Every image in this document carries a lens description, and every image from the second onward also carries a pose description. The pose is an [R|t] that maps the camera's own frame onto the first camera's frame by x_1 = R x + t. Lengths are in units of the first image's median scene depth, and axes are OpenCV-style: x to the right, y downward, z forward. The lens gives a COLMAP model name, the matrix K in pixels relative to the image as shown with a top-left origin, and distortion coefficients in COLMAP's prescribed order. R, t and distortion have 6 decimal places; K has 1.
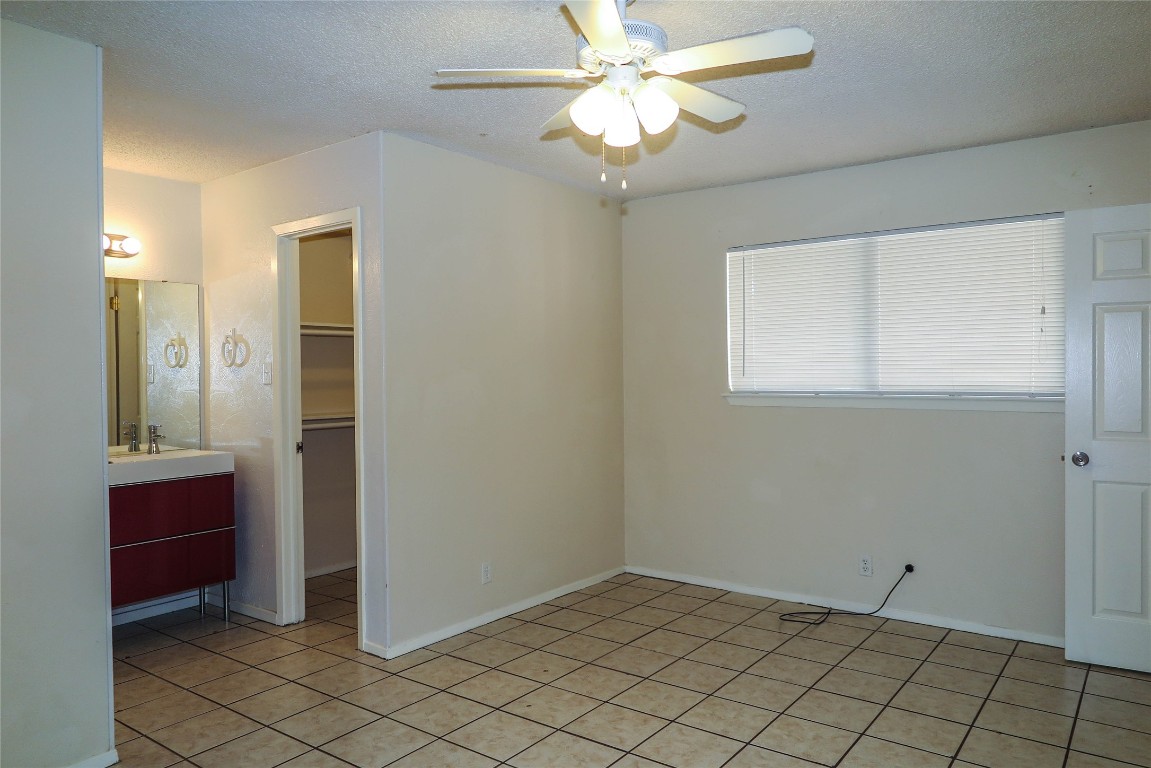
lens RADIAL K [[813.4, 0, 600.3], [0, 813.4, 377.3], [0, 0, 1]] dist [-0.004870, 0.001237]
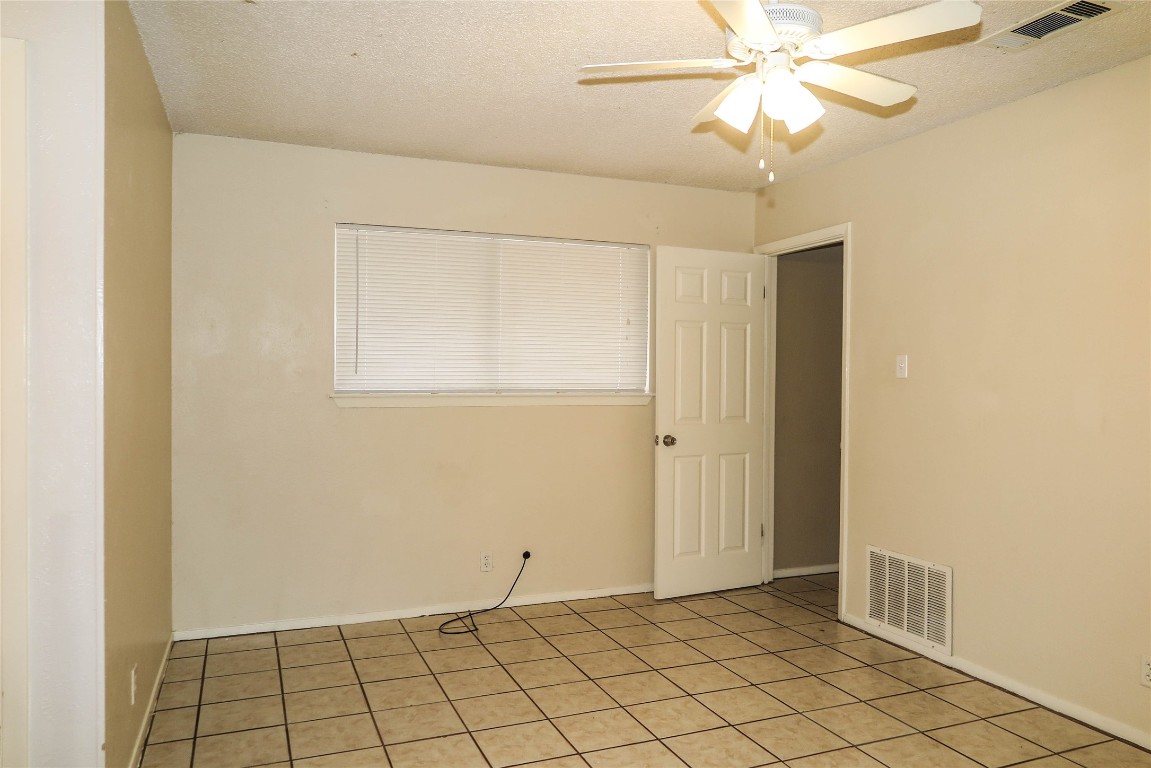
lens RADIAL K [[813.4, 0, 598.7], [0, 813.4, 378.9], [0, 0, 1]] dist [-0.004870, 0.001237]
pose [[0.517198, 0.002086, 0.855863, -0.469376], [-0.005122, 0.999987, 0.000658, 0.002763], [-0.855850, -0.004724, 0.517202, 0.356165]]
